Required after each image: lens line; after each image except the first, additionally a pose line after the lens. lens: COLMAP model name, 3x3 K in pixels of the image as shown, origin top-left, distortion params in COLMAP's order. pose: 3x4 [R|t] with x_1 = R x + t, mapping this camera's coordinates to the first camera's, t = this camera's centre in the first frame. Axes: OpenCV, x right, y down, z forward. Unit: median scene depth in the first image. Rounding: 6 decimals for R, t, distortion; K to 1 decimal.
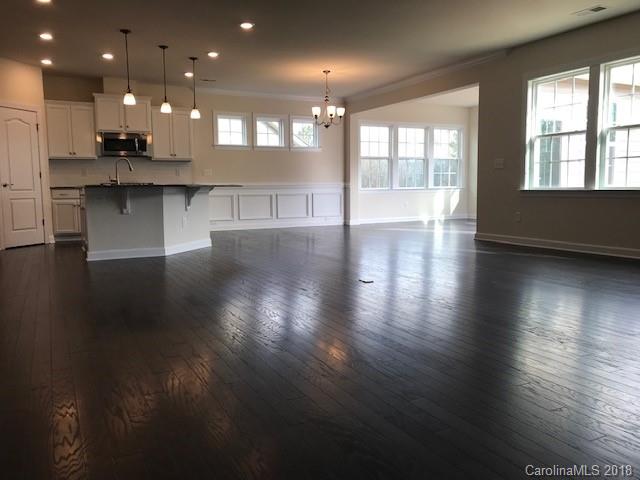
lens RADIAL K [[515.5, 0, 319.1], [0, 515.5, 239.0], [0, 0, 1]] dist [0.000485, 0.001099]
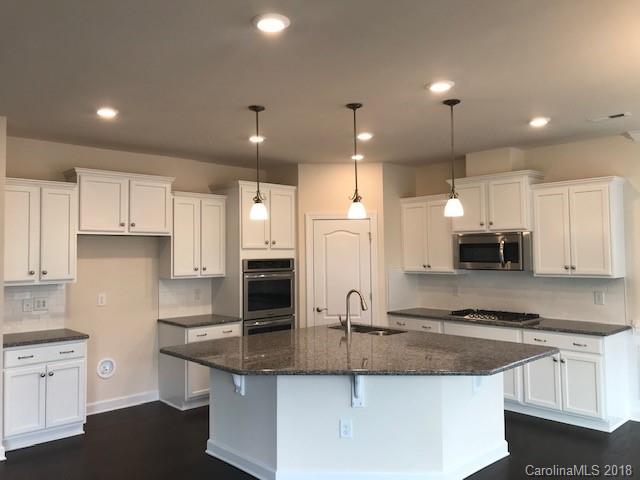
lens RADIAL K [[515.5, 0, 319.1], [0, 515.5, 240.8], [0, 0, 1]] dist [0.000485, 0.001099]
pose [[0.242259, -0.015168, -0.970093, 0.187569], [-0.092896, 0.994921, -0.038755, -0.156246], [0.965754, 0.099506, 0.239619, 0.662730]]
